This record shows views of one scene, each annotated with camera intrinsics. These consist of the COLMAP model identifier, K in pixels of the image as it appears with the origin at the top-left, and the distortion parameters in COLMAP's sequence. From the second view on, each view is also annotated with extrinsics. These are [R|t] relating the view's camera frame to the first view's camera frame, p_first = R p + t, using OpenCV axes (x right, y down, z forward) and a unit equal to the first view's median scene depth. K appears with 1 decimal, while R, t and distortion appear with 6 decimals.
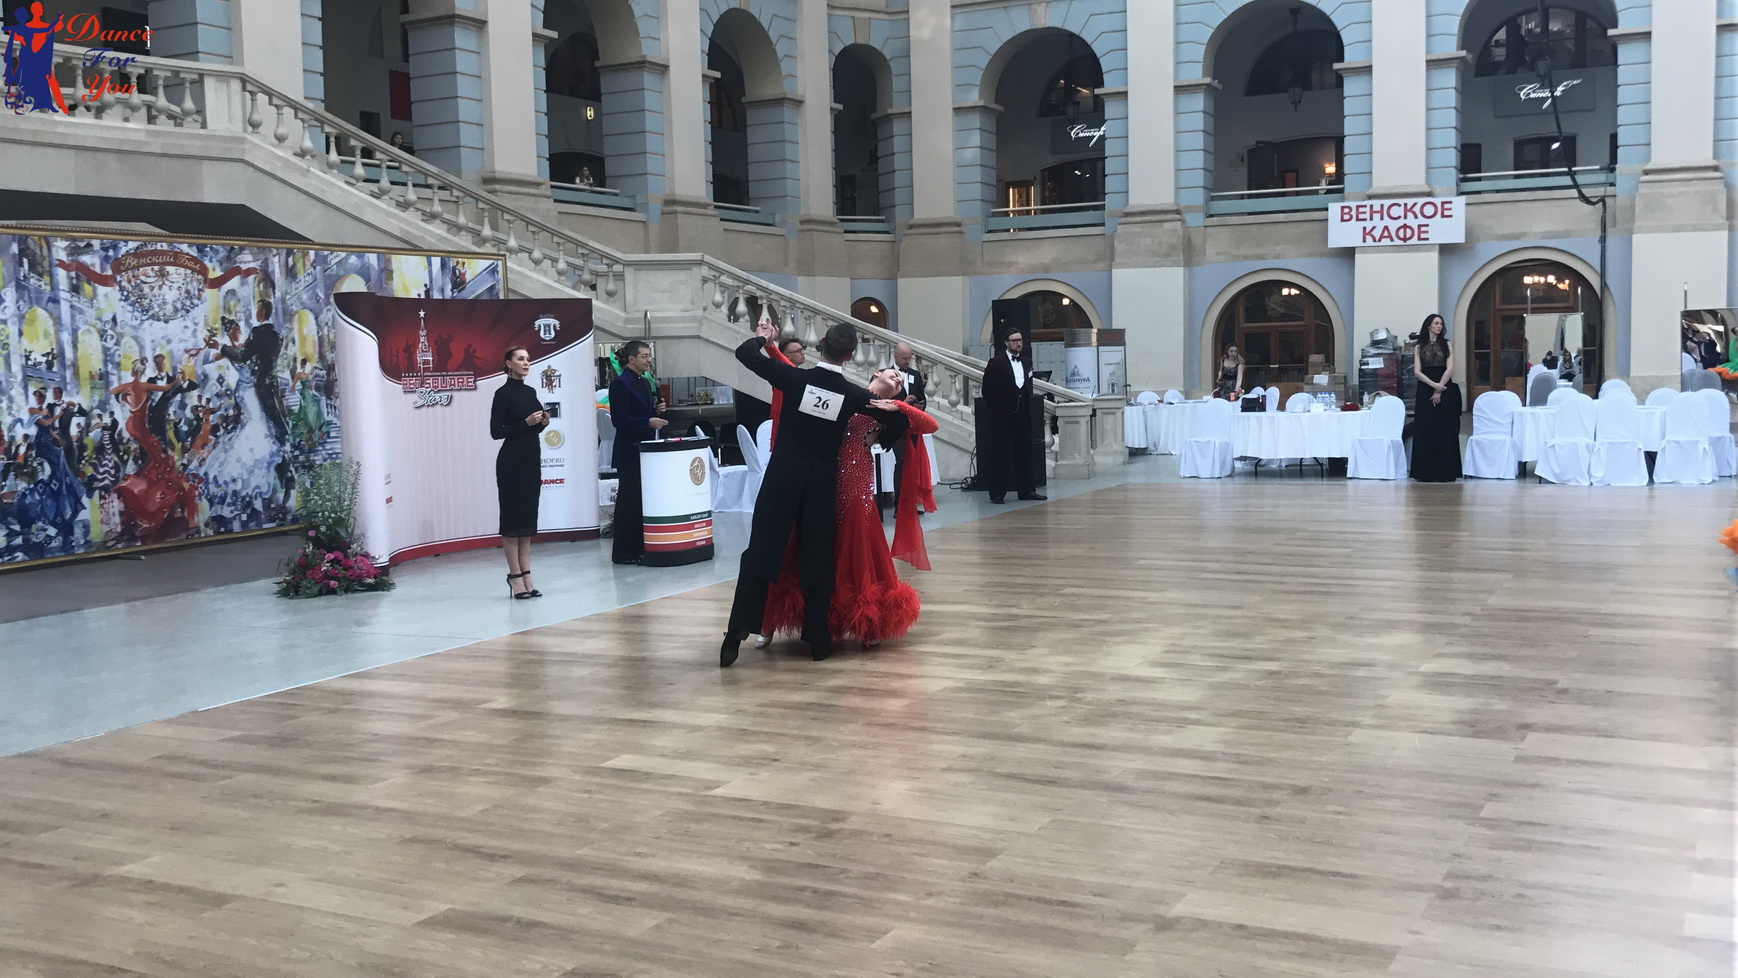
lens RADIAL K [[1740.5, 0, 861.1], [0, 1740.5, 476.1], [0, 0, 1]] dist [0.026434, 0.000000]
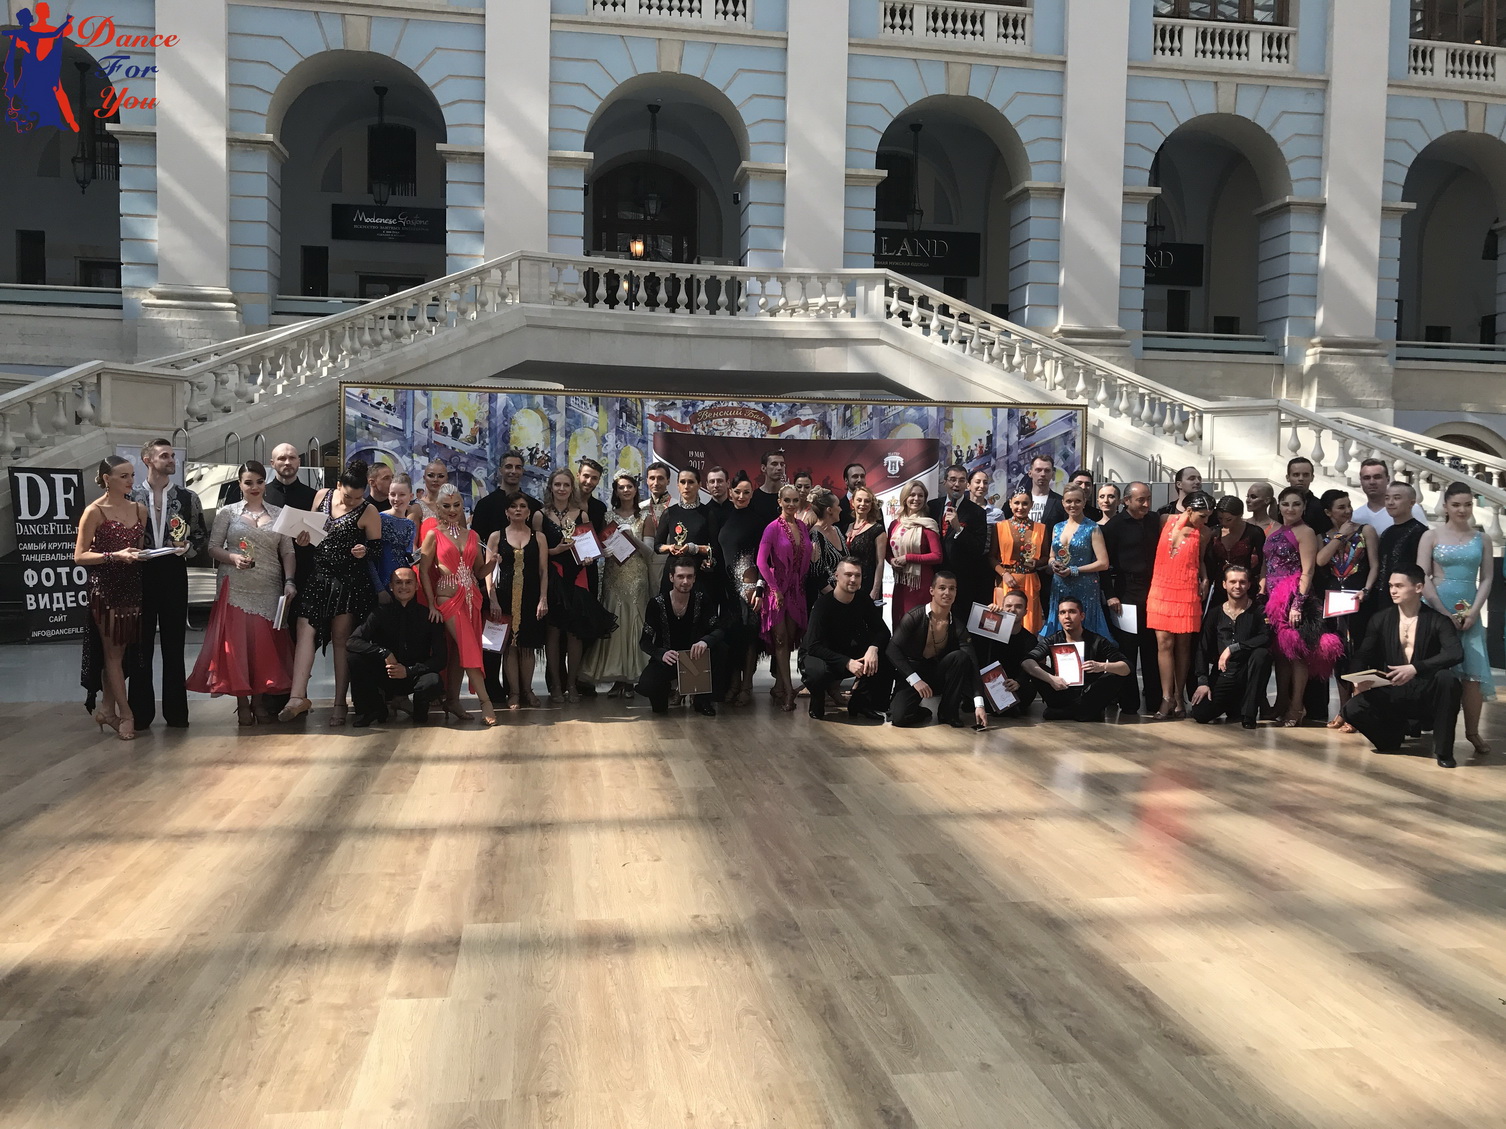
lens RADIAL K [[1242.6, 0, 744.1], [0, 1242.6, 584.5], [0, 0, 1]] dist [0.059524, -0.054862]
pose [[0.622989, 0.091312, -0.776883, 0.387983], [-0.089575, 0.994958, 0.045113, -0.031664], [0.777085, 0.041485, 0.628027, 0.373035]]
